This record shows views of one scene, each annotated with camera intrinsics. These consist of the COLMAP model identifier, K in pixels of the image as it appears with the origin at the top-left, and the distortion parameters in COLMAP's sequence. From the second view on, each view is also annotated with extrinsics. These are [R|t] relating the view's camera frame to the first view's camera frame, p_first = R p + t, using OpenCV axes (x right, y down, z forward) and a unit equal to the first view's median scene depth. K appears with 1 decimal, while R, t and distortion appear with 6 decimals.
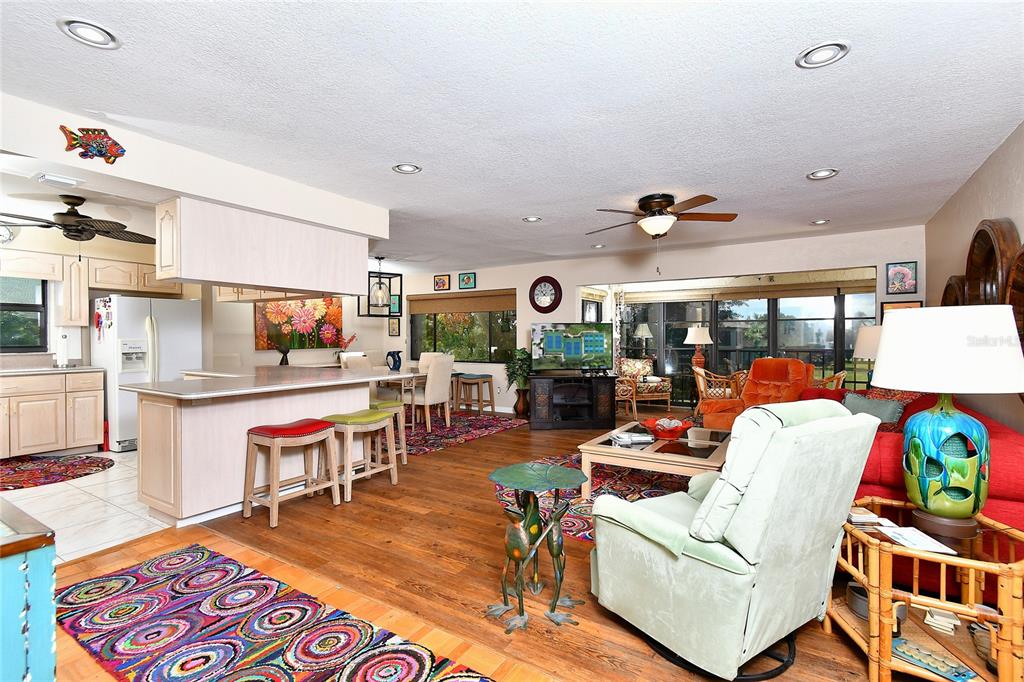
lens RADIAL K [[481.2, 0, 505.7], [0, 481.2, 341.3], [0, 0, 1]] dist [0.000628, 0.000005]
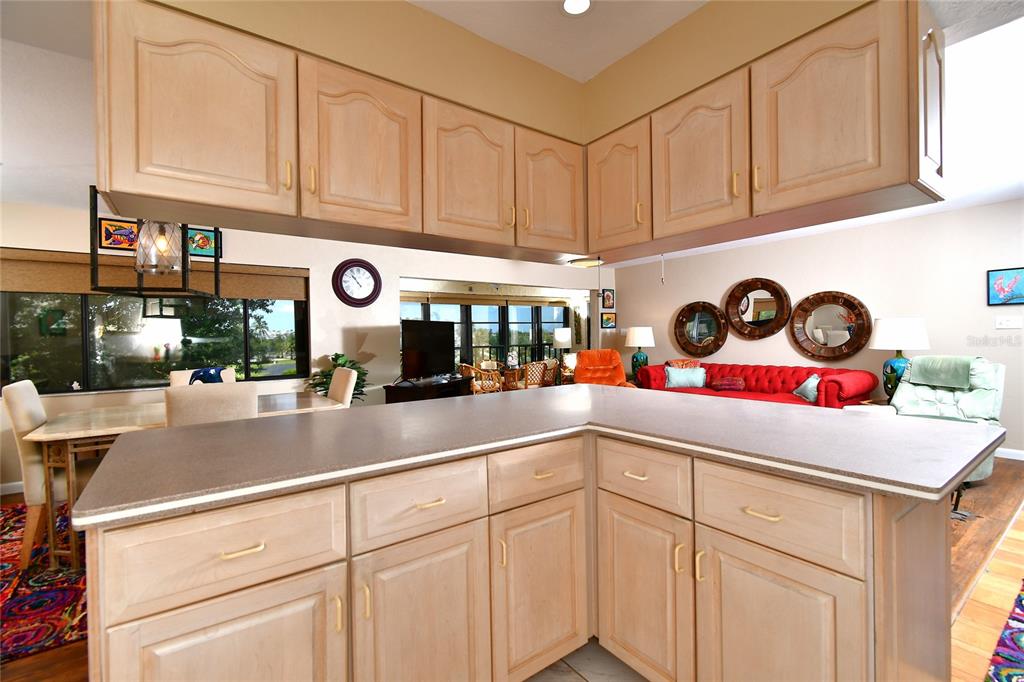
lens RADIAL K [[449.0, 0, 513.7], [0, 449.0, 340.4], [0, 0, 1]] dist [-0.002766, -0.000886]
pose [[0.362035, -0.014999, 0.932044, -0.490460], [0.023421, 0.999701, 0.006990, -0.004928], [-0.931870, 0.019299, 0.362278, 0.508339]]
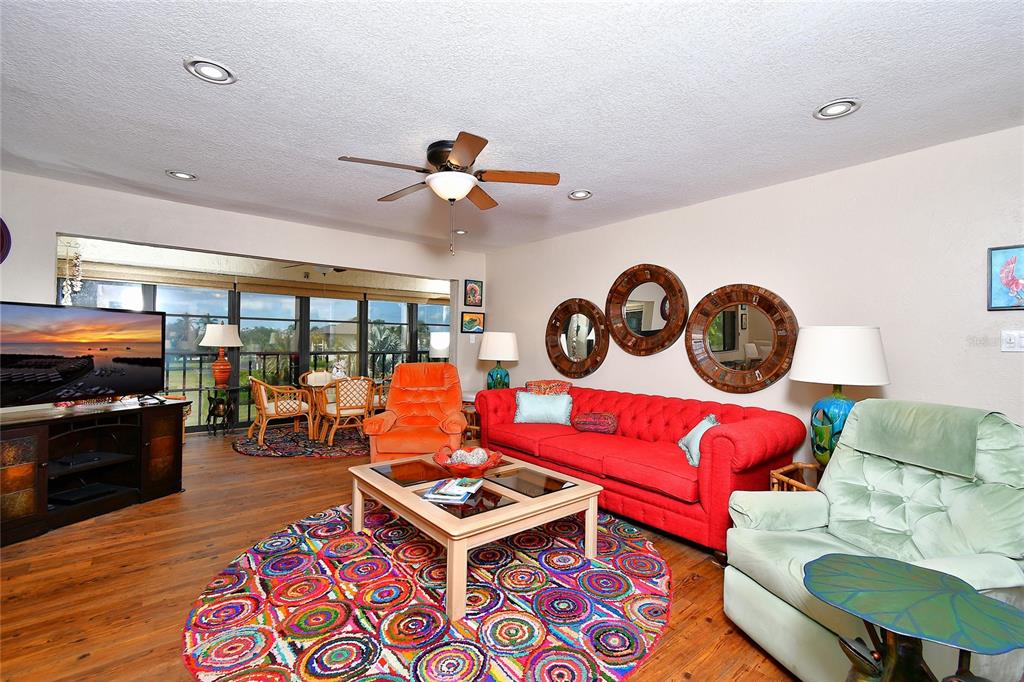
lens RADIAL K [[461.1, 0, 508.7], [0, 461.1, 337.8], [0, 0, 1]] dist [0.000581, 0.000377]
pose [[0.292681, 0.014598, 0.956099, -0.178368], [-0.009797, 0.999877, -0.012267, -0.003723], [-0.956160, -0.005777, 0.292788, 0.391021]]
